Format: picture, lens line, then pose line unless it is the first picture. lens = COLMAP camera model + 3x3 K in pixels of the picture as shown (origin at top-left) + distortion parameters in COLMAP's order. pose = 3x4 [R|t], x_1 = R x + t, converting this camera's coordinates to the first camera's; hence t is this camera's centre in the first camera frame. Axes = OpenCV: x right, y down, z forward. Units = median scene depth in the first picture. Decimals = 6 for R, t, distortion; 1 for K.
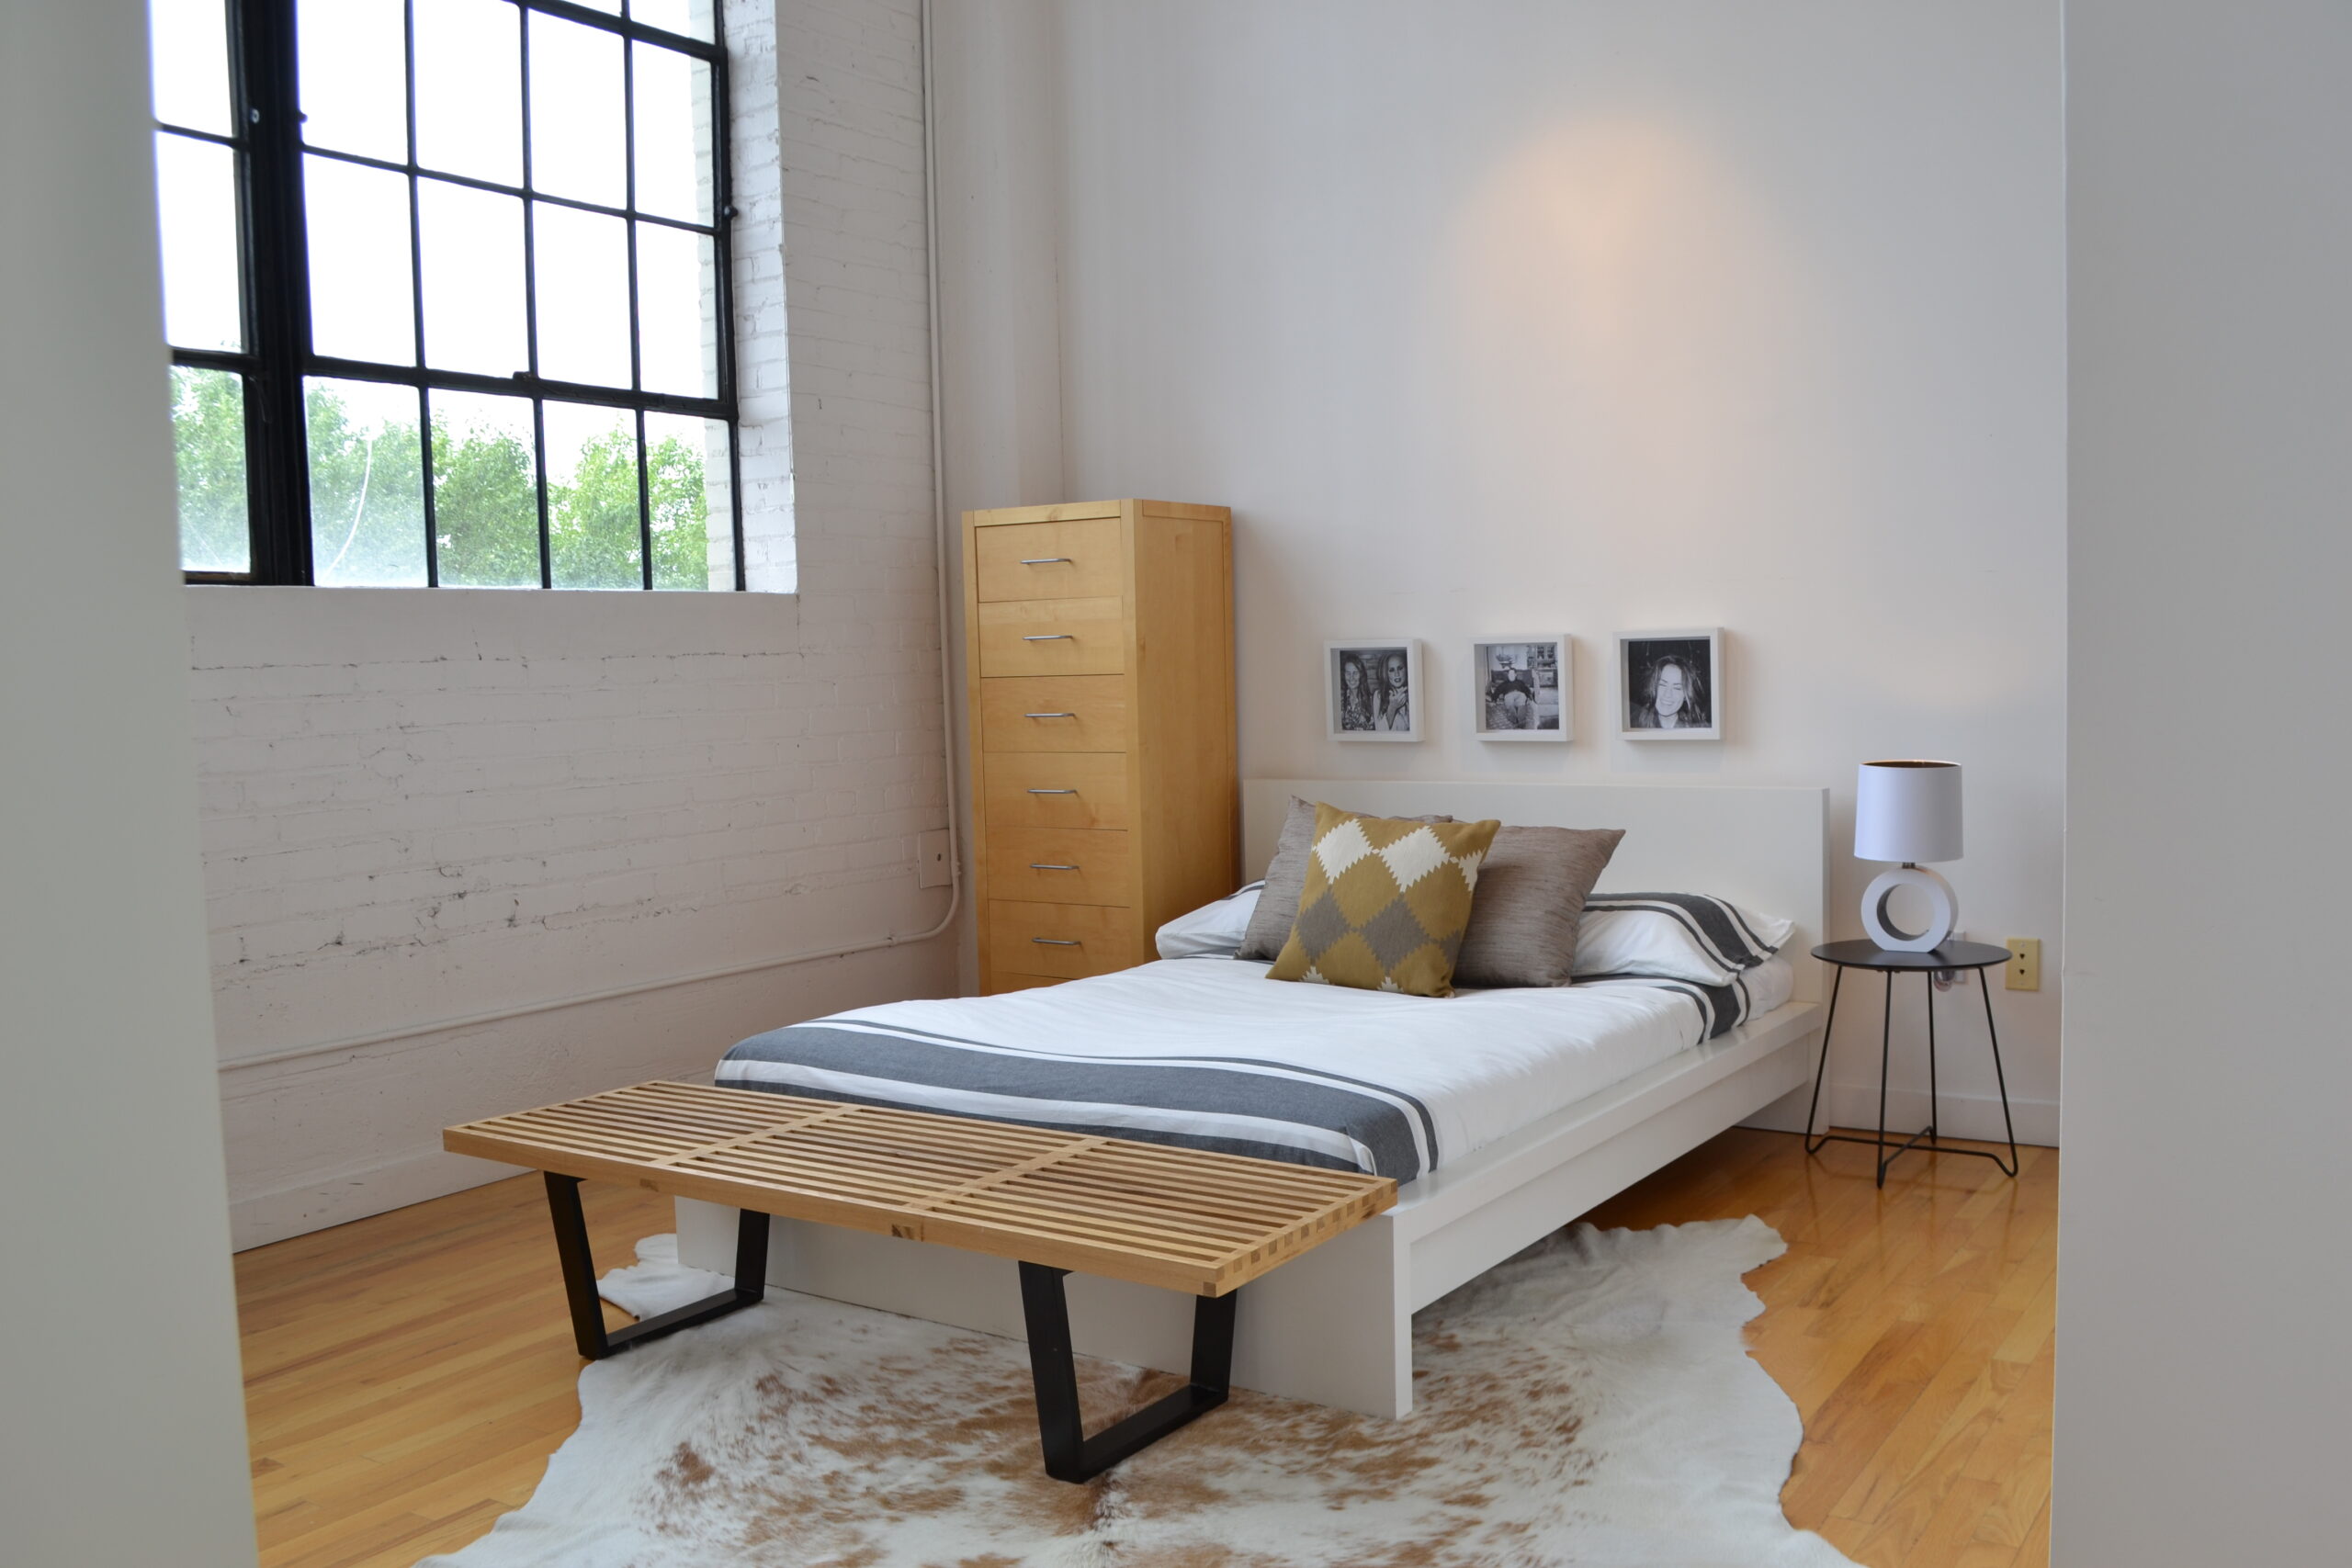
lens RADIAL K [[2068.2, 0, 1175.9], [0, 2068.2, 778.1], [0, 0, 1]] dist [-0.050375, -0.001701]
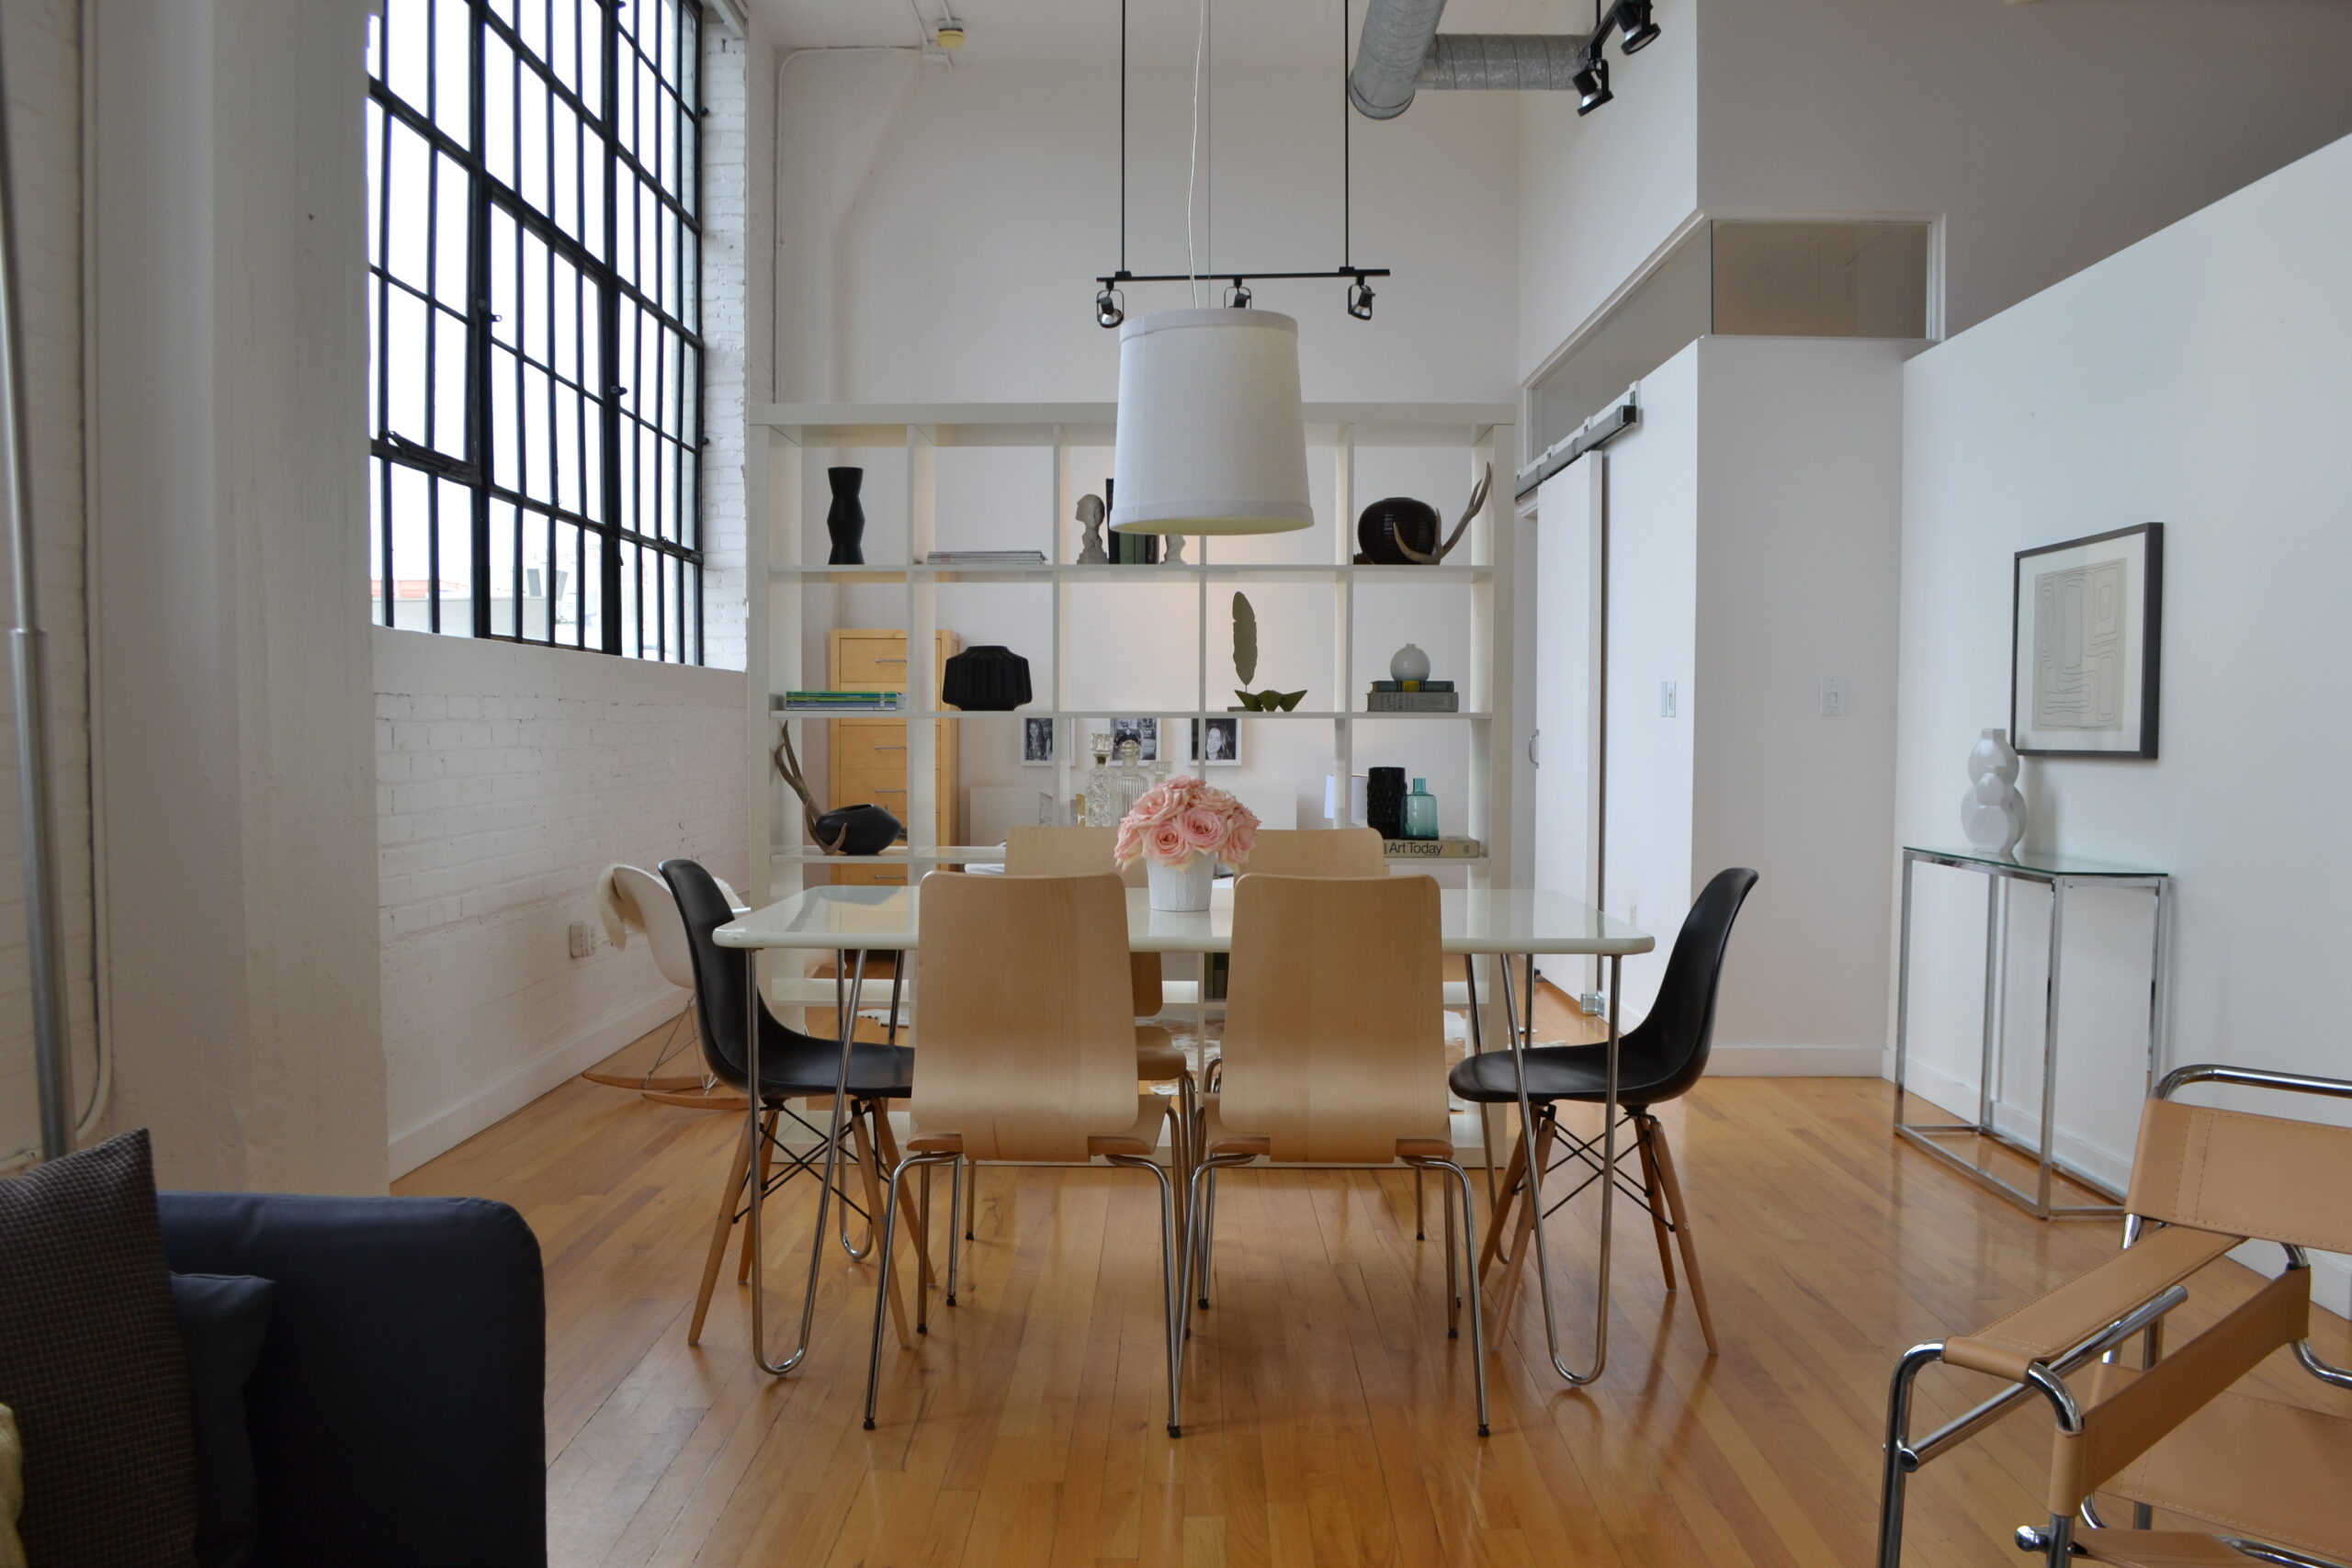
lens RADIAL K [[1882.3, 0, 1174.5], [0, 1882.3, 804.8], [0, 0, 1]] dist [-0.070799, -0.005033]
pose [[0.828727, 0.006335, 0.559618, -0.754549], [0.007733, 0.999711, -0.022767, 0.056387], [-0.559600, 0.023195, 0.828438, -0.460795]]
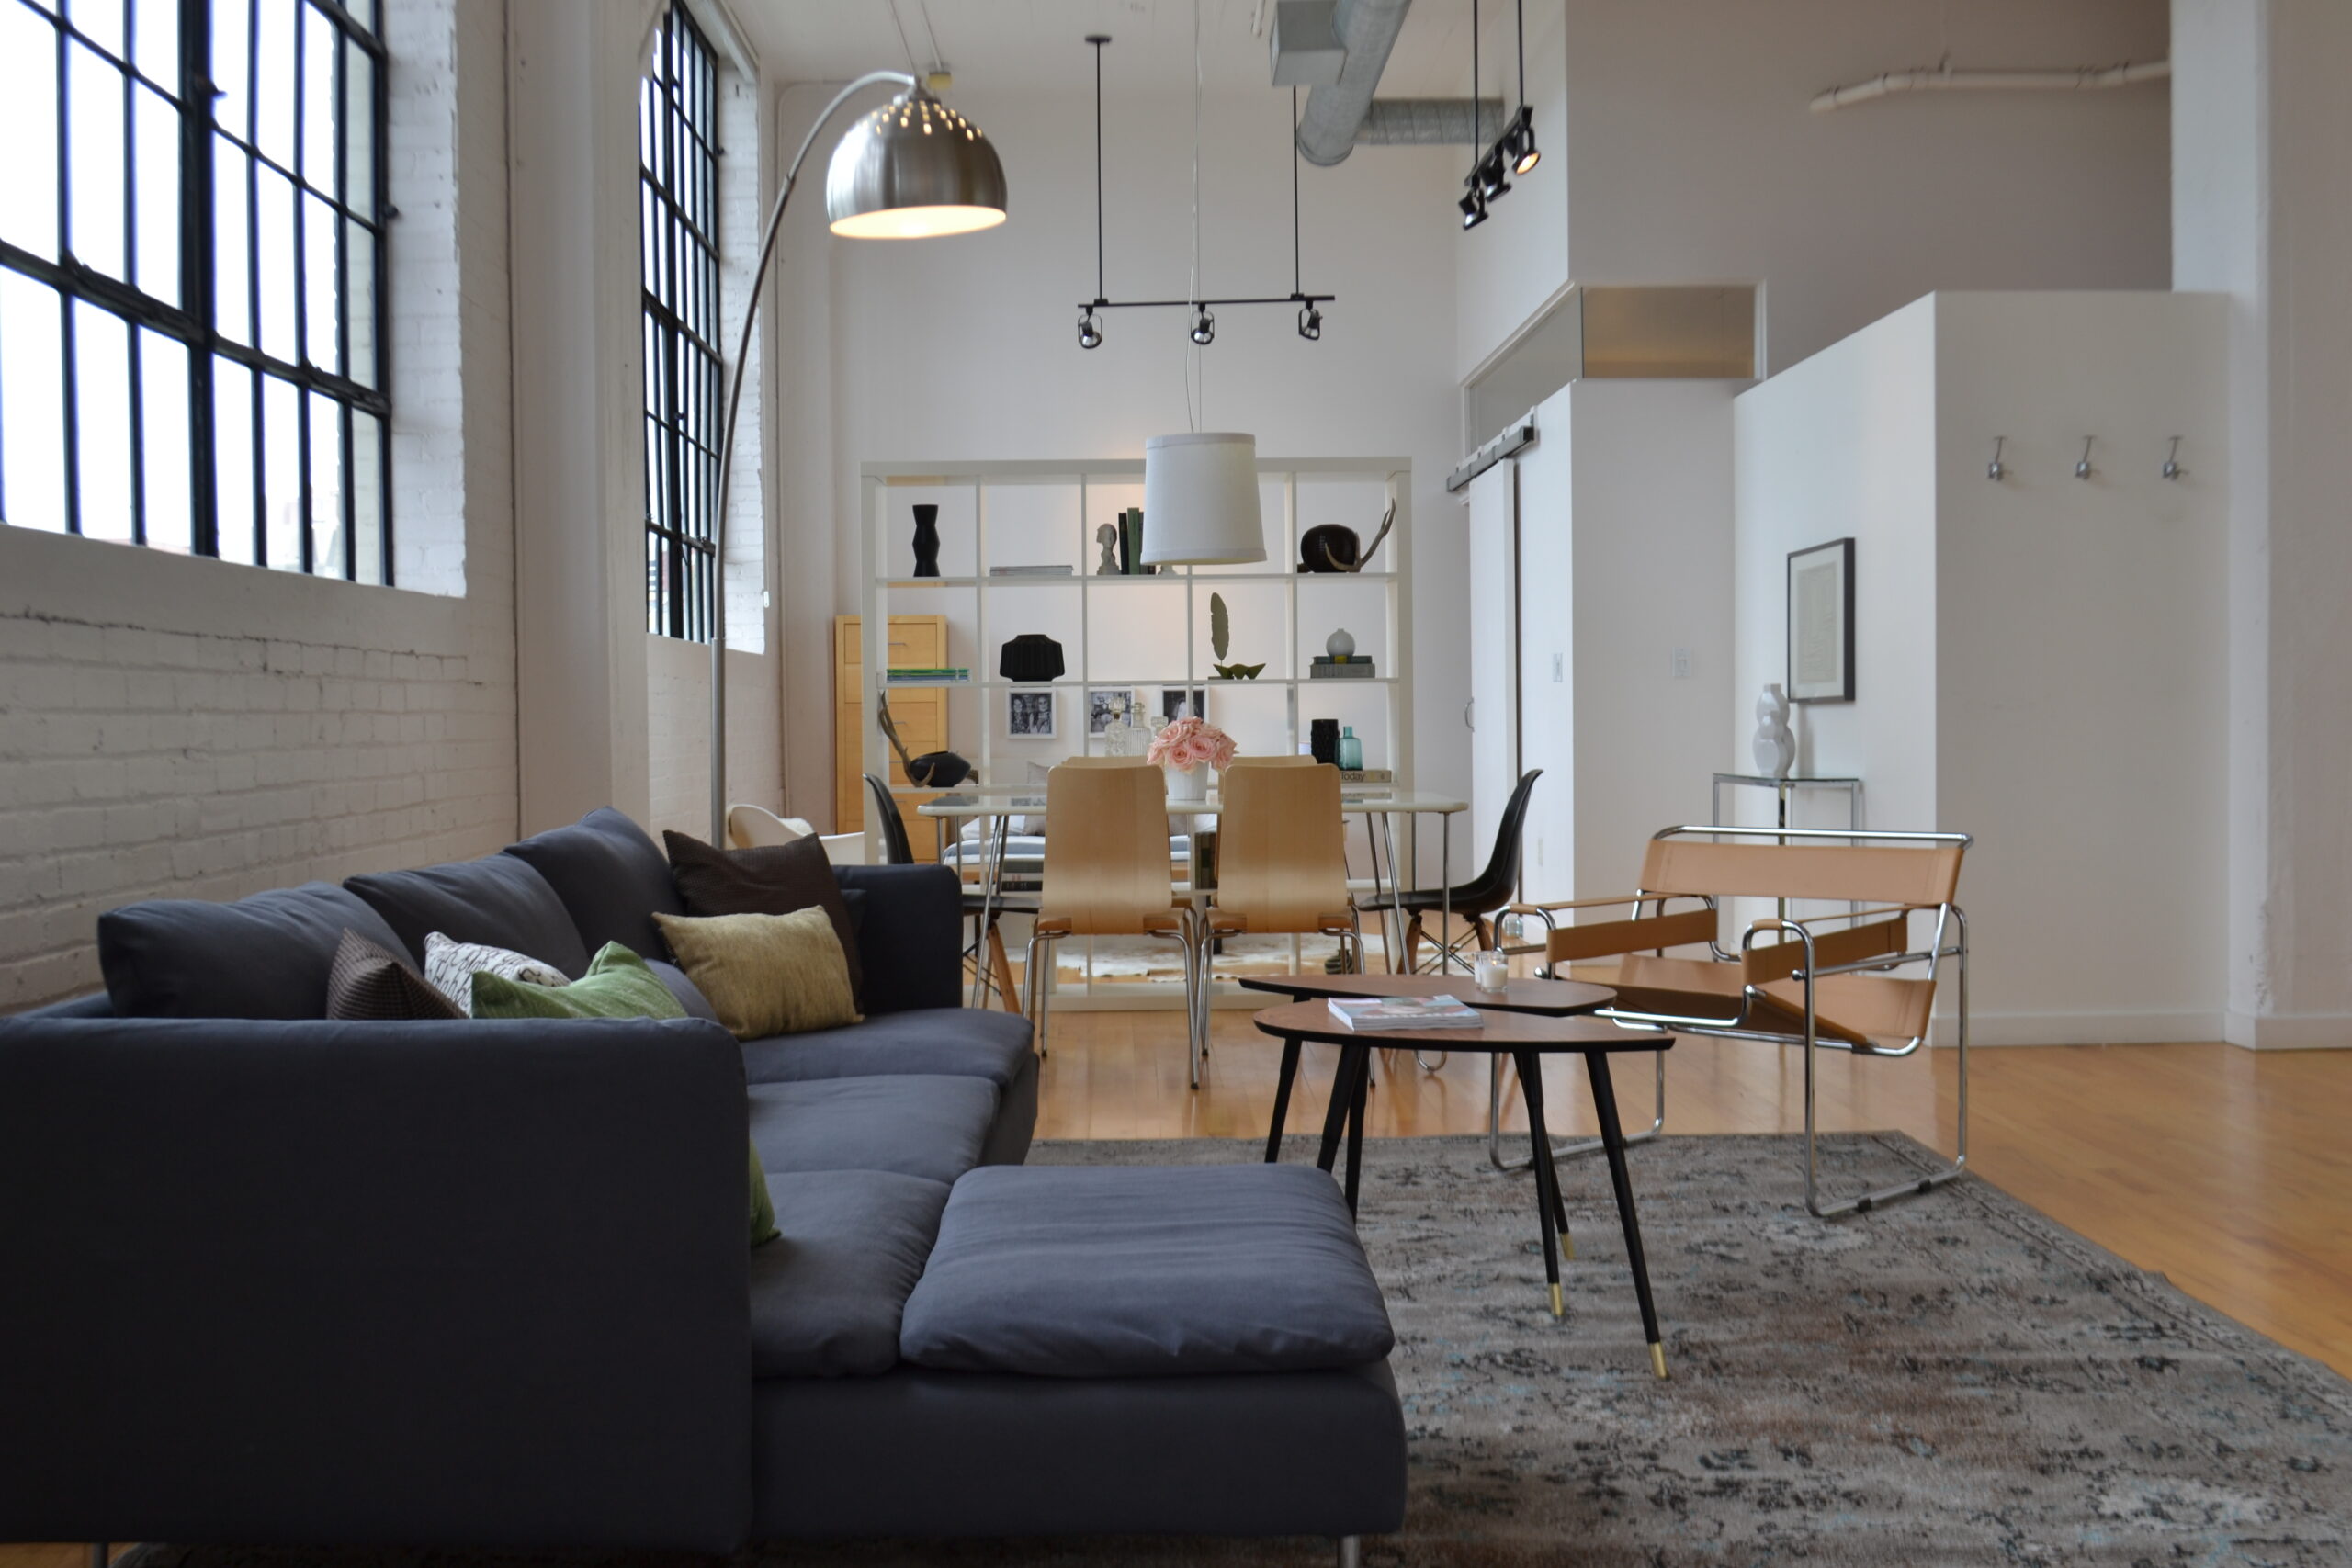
lens RADIAL K [[2422.5, 0, 1176.8], [0, 2422.5, 780.5], [0, 0, 1]] dist [0.057973, 0.000000]
pose [[0.811548, 0.003563, 0.584274, -1.174130], [0.023375, 0.998983, -0.038560, 0.117979], [-0.583817, 0.044951, 0.810640, -1.002618]]
